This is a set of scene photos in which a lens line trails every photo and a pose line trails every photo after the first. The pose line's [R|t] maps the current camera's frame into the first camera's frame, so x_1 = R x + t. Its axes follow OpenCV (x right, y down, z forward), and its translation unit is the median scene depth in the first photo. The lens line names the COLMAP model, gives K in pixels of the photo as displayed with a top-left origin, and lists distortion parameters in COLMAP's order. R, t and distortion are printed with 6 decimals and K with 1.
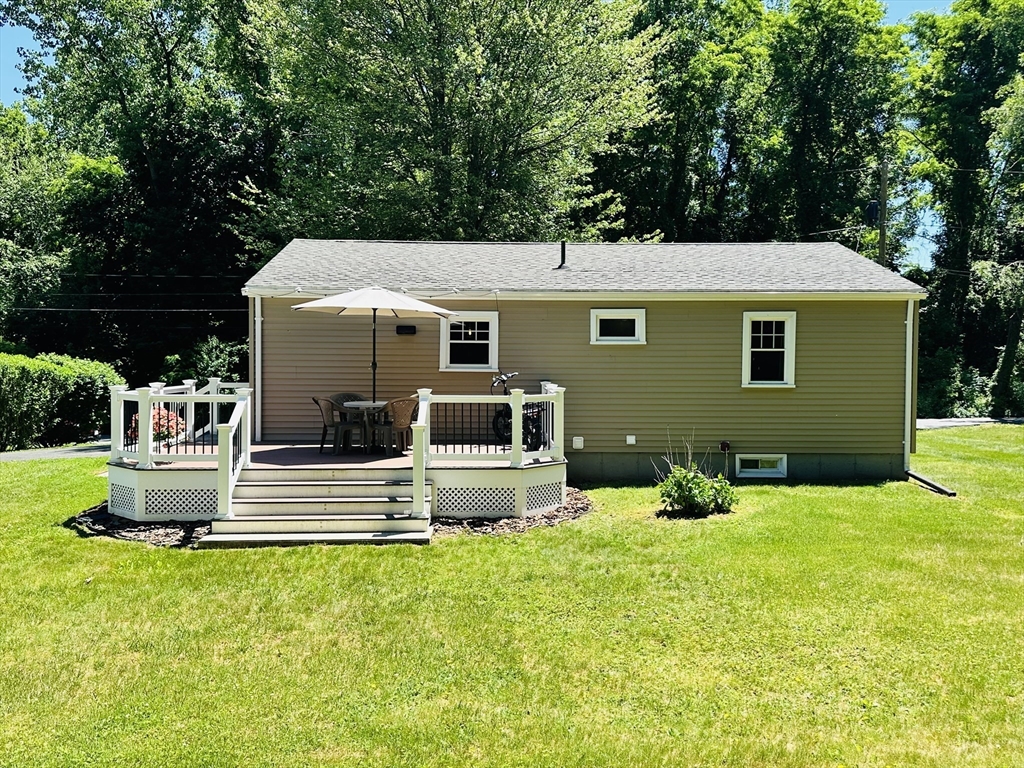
lens RADIAL K [[895.0, 0, 512.0], [0, 895.0, 384.0], [0, 0, 1]] dist [0.190250, -0.350142]
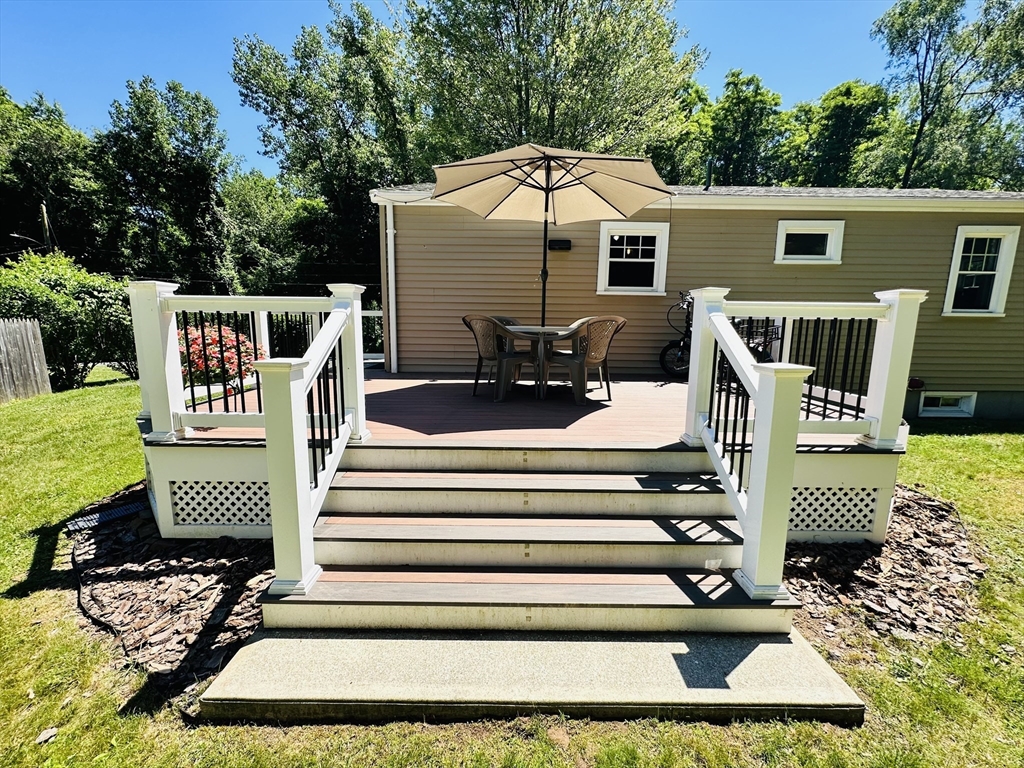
lens RADIAL K [[411.3, 0, 512.0], [0, 411.3, 384.0], [0, 0, 1]] dist [0.000936, 0.000106]
pose [[0.999747, 0.009577, -0.020374, -0.173953], [-0.007048, 0.992655, 0.120770, 0.026844], [0.021381, -0.120596, 0.992471, 0.671381]]
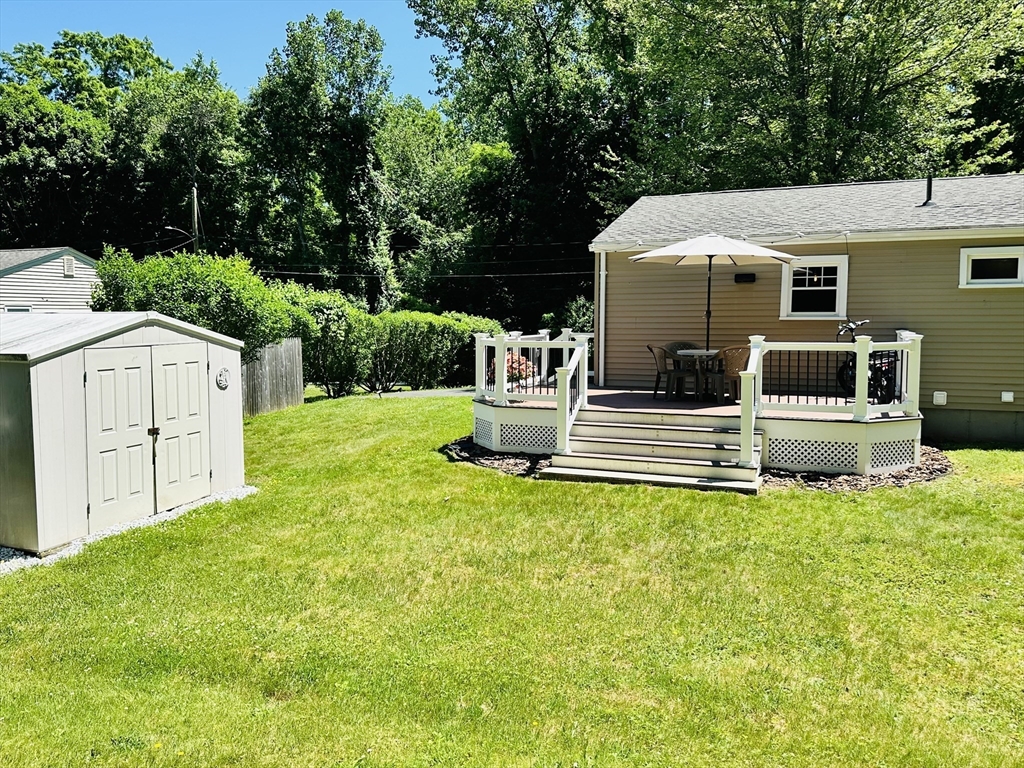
lens RADIAL K [[824.4, 0, 512.0], [0, 824.4, 384.0], [0, 0, 1]] dist [0.155626, -0.237671]
pose [[0.917508, 0.026173, -0.396855, 0.016249], [-0.005401, 0.998560, 0.053370, 0.009278], [0.397681, -0.046824, 0.916328, 0.057989]]
